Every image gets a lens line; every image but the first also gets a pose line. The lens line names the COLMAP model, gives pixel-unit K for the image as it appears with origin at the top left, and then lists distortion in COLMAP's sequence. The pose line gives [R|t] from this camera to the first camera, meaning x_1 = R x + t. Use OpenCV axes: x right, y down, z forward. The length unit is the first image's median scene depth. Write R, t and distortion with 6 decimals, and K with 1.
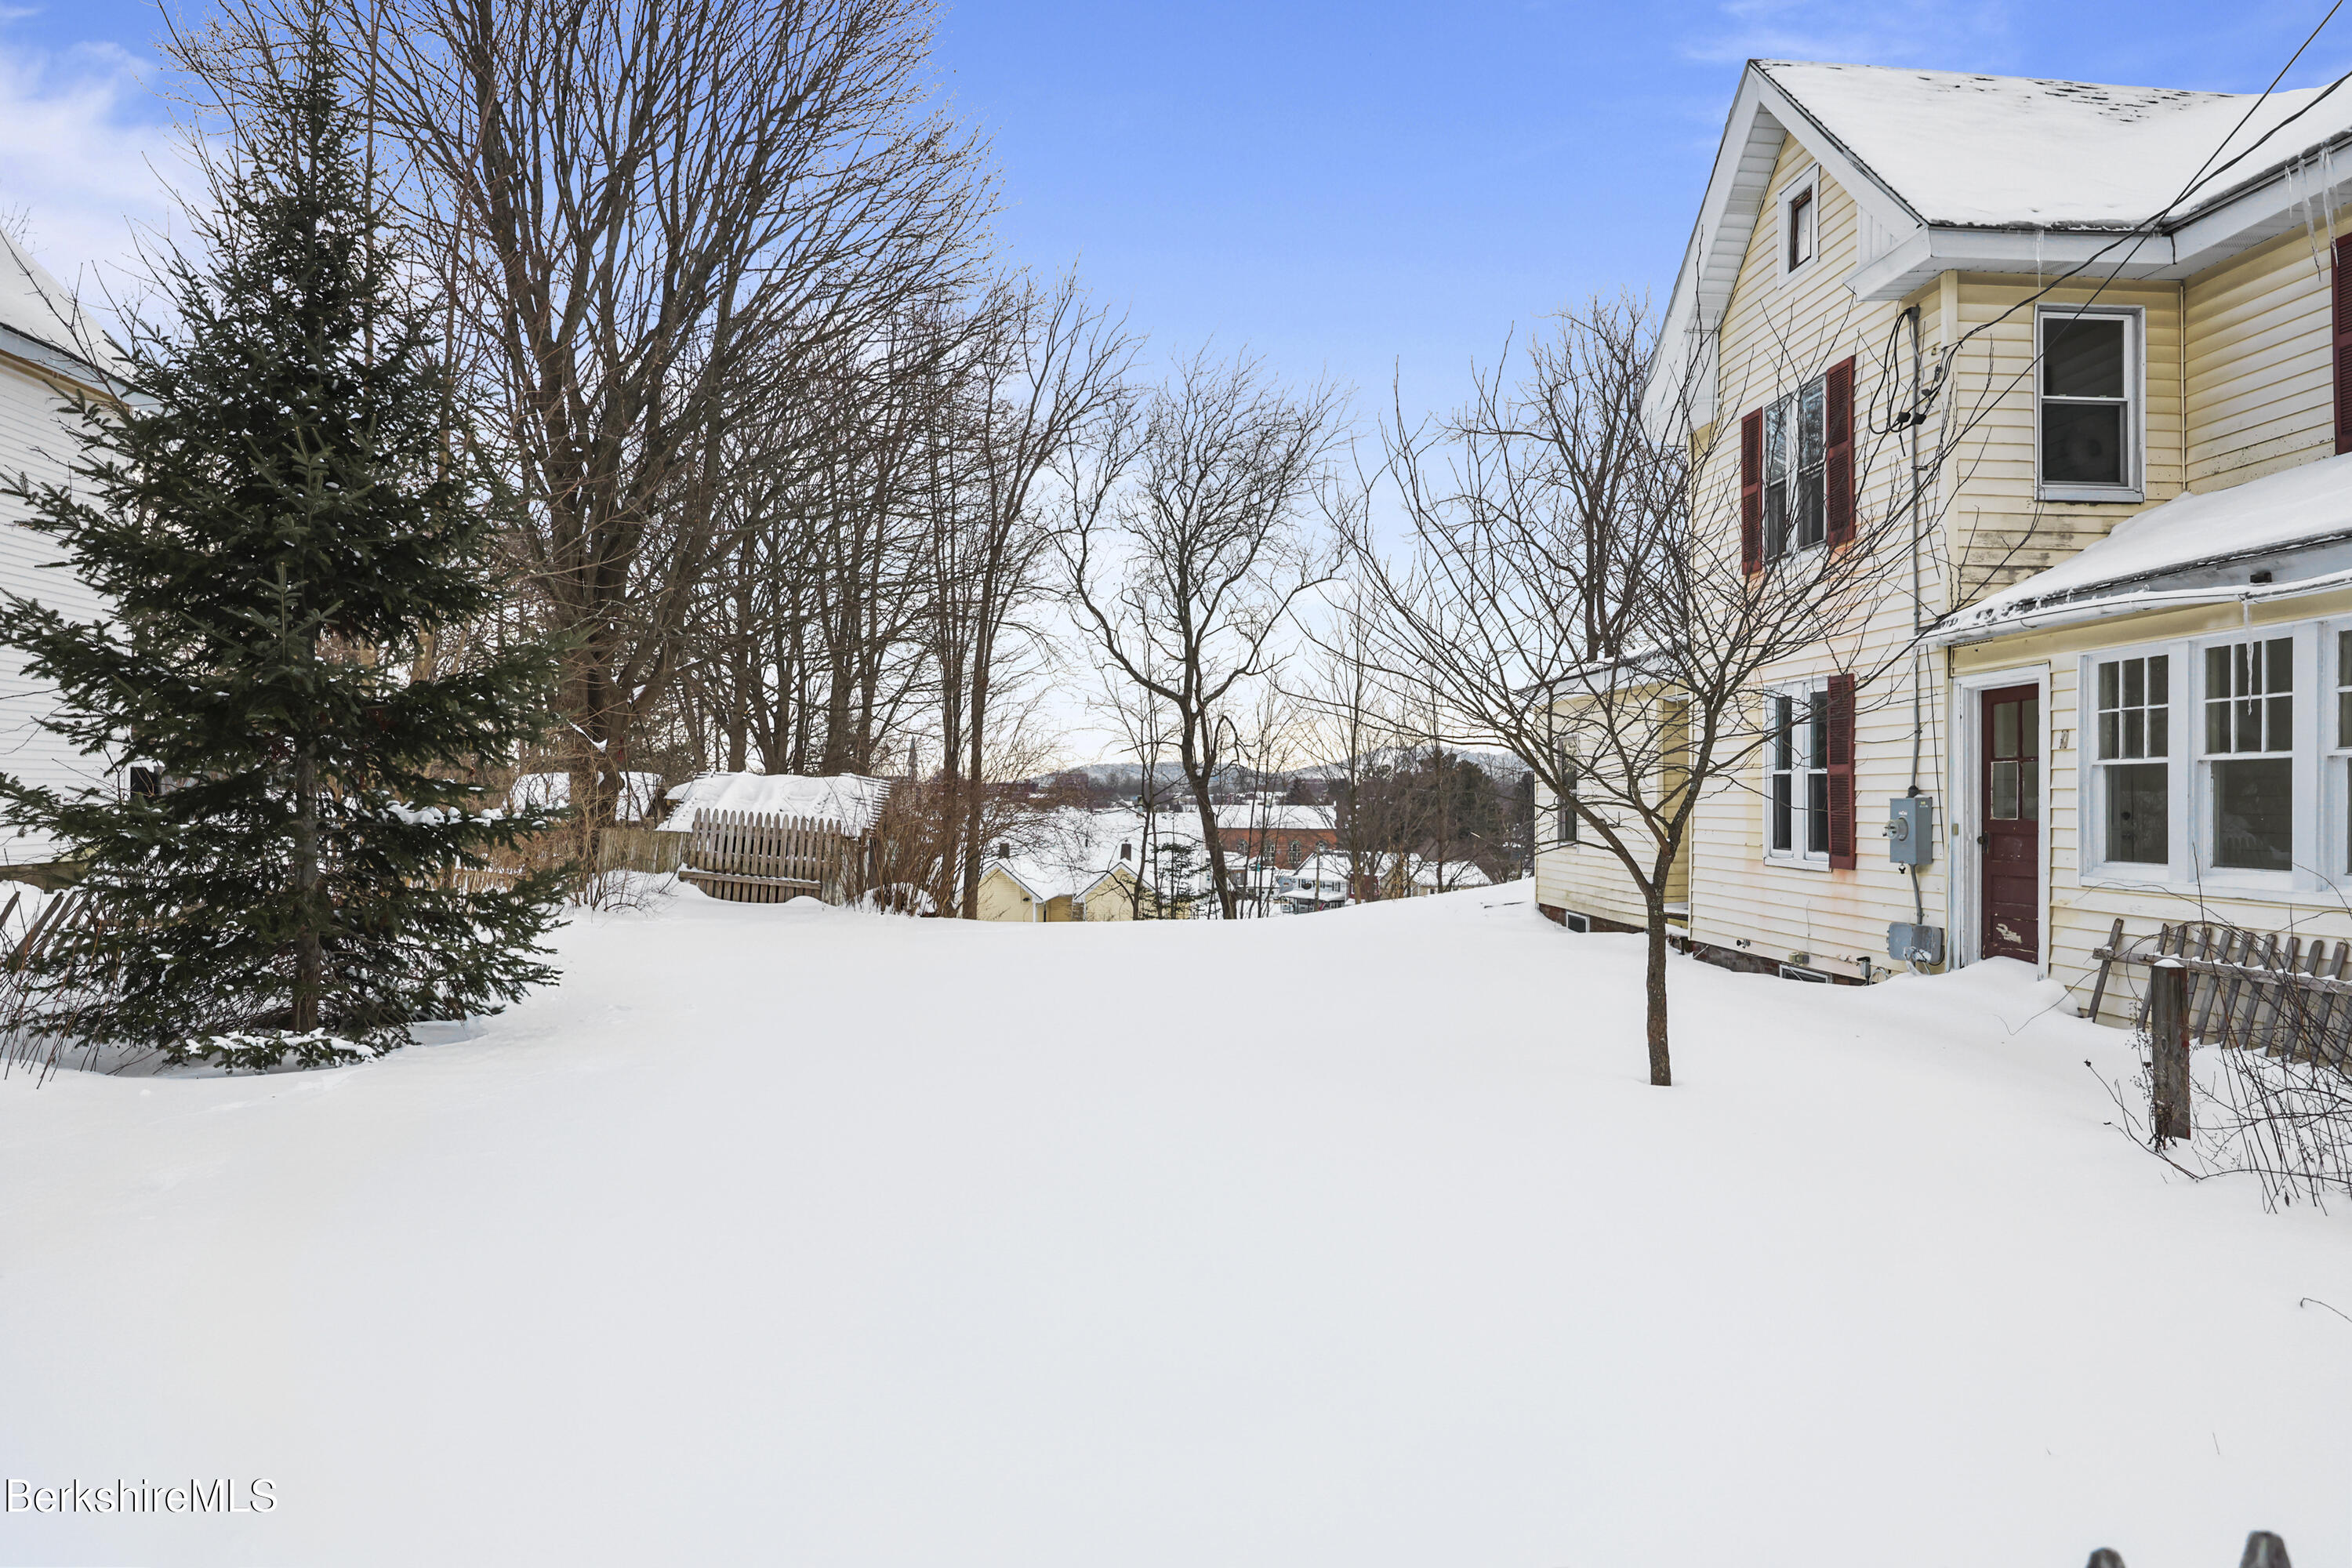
lens RADIAL K [[1530.8, 0, 1176.0], [0, 1530.8, 784.0], [0, 0, 1]] dist [-0.089020, 0.002246]
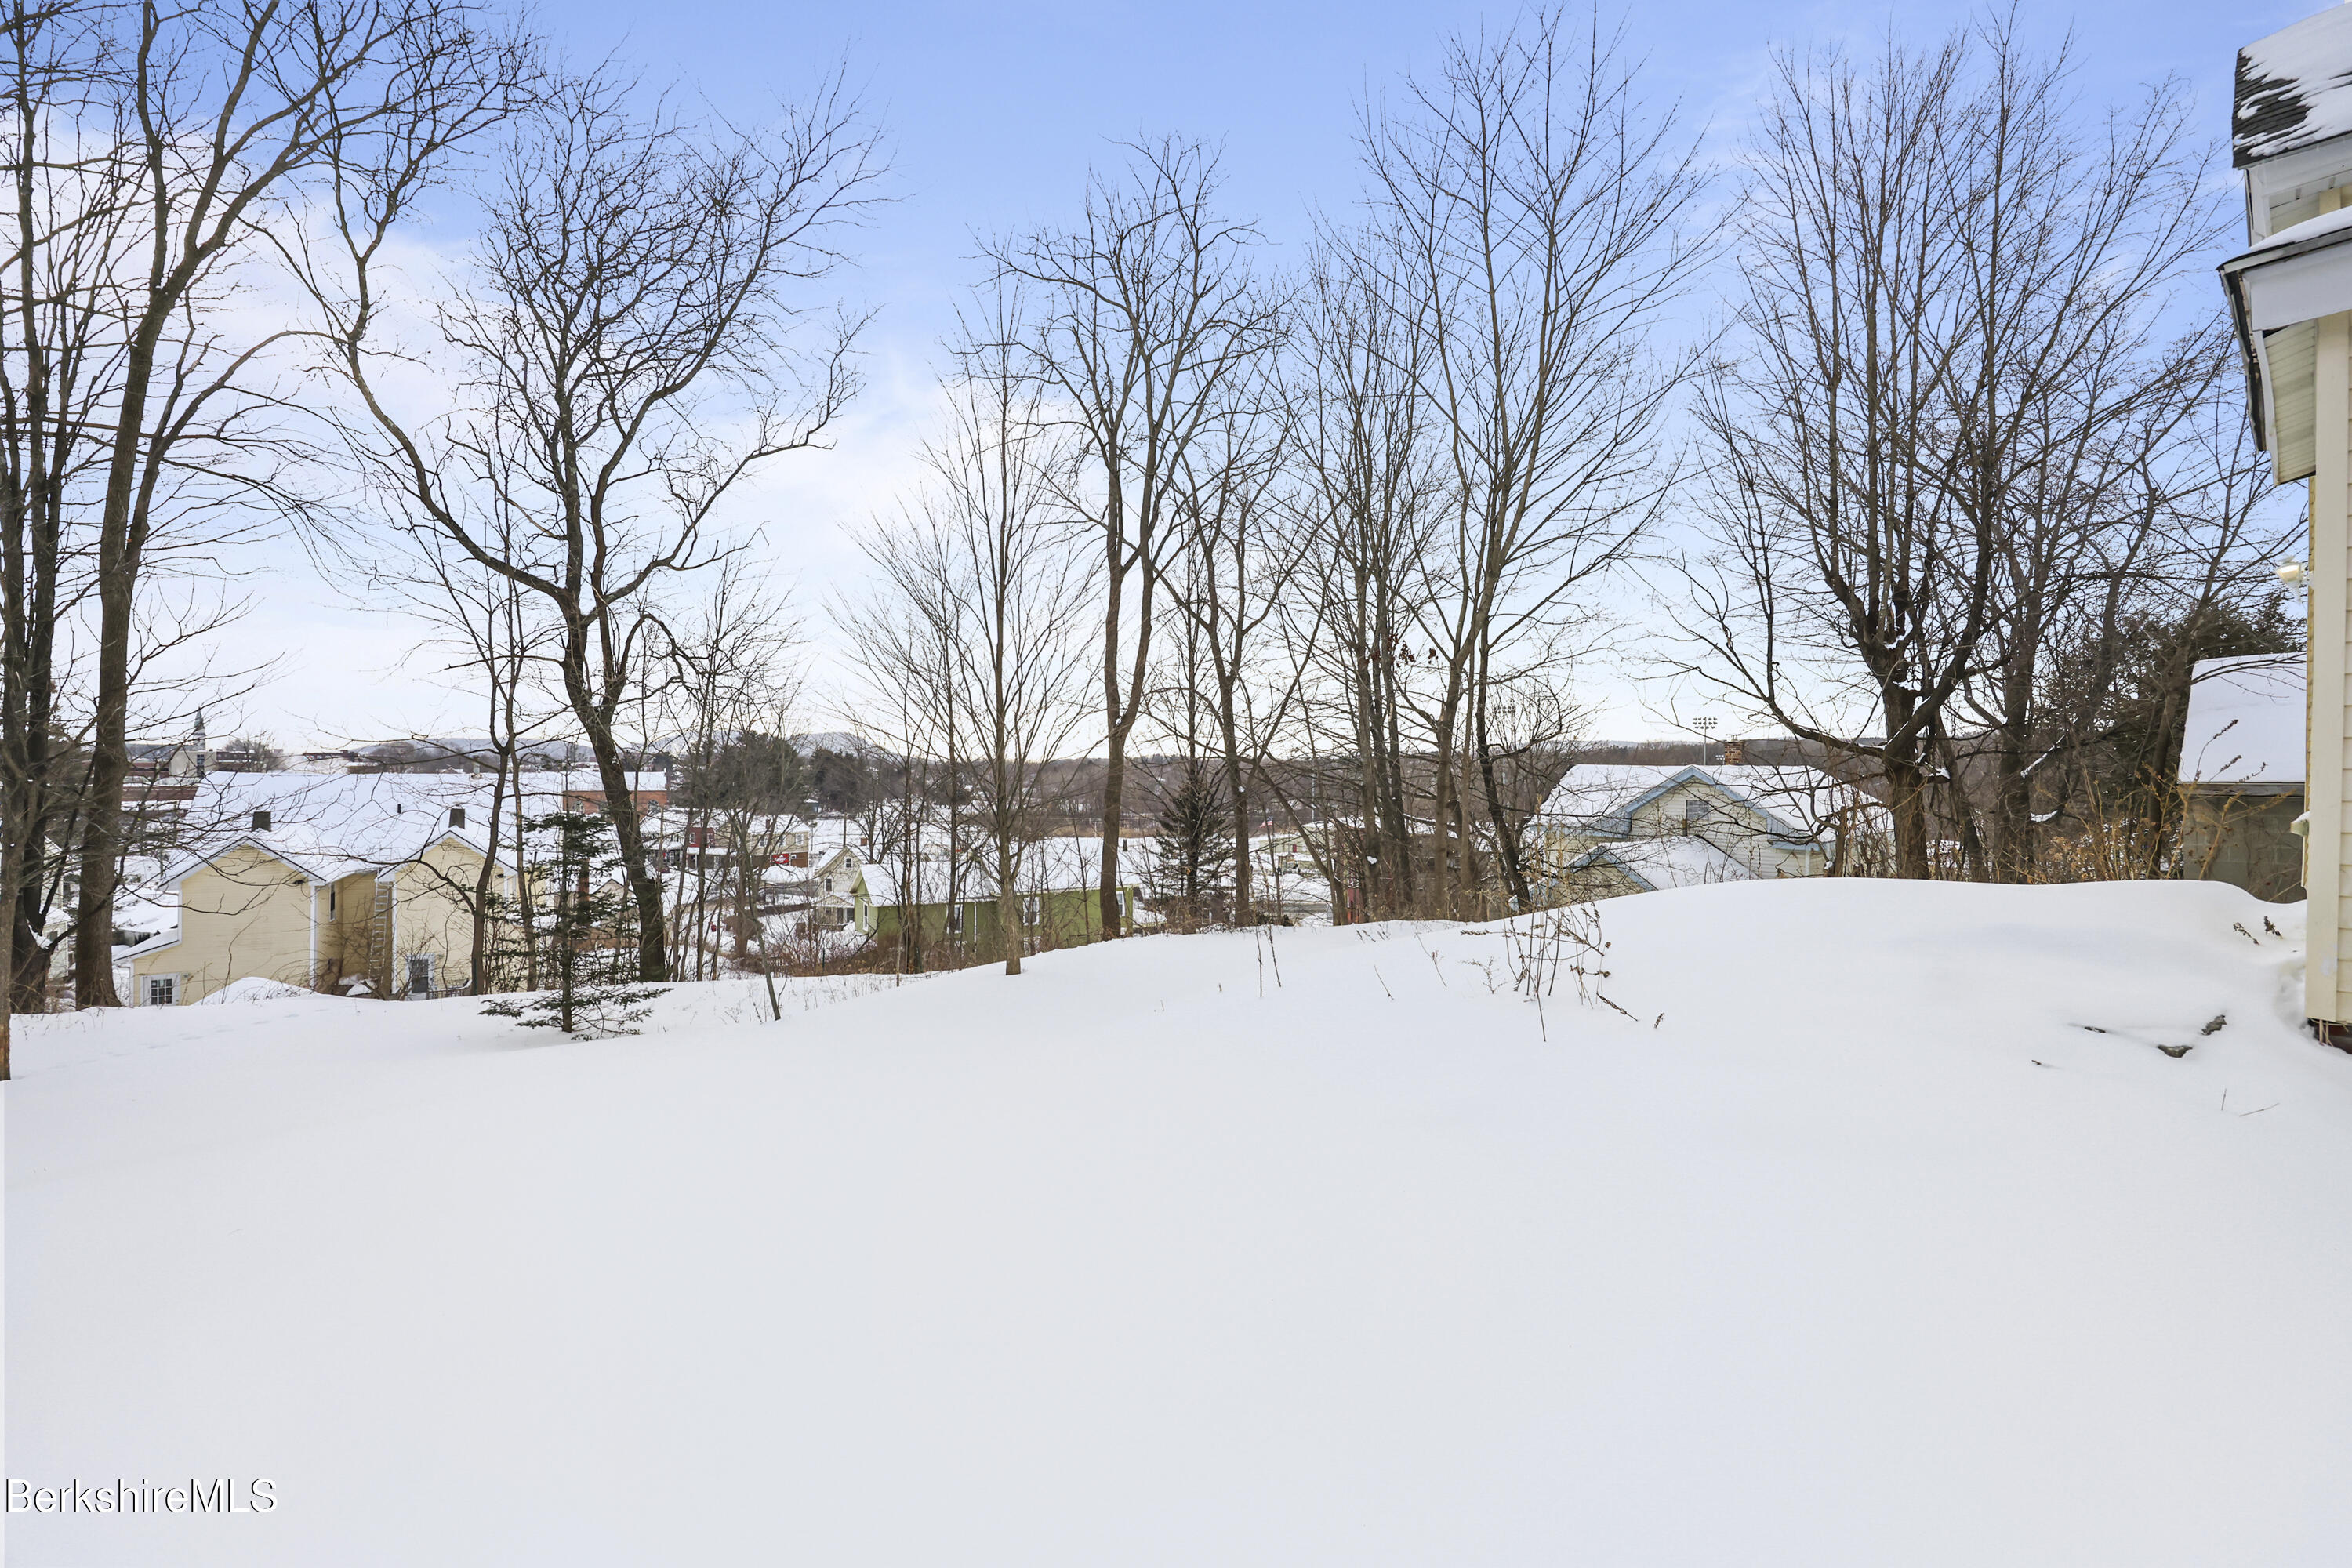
lens RADIAL K [[947.9, 0, 1177.7], [0, 947.9, 780.4], [0, 0, 1]] dist [0.000102, 0.000064]
pose [[0.815045, -0.003829, 0.579385, -0.035971], [-0.007945, 0.999810, 0.017784, 0.033716], [-0.579343, -0.019098, 0.814860, 1.062622]]
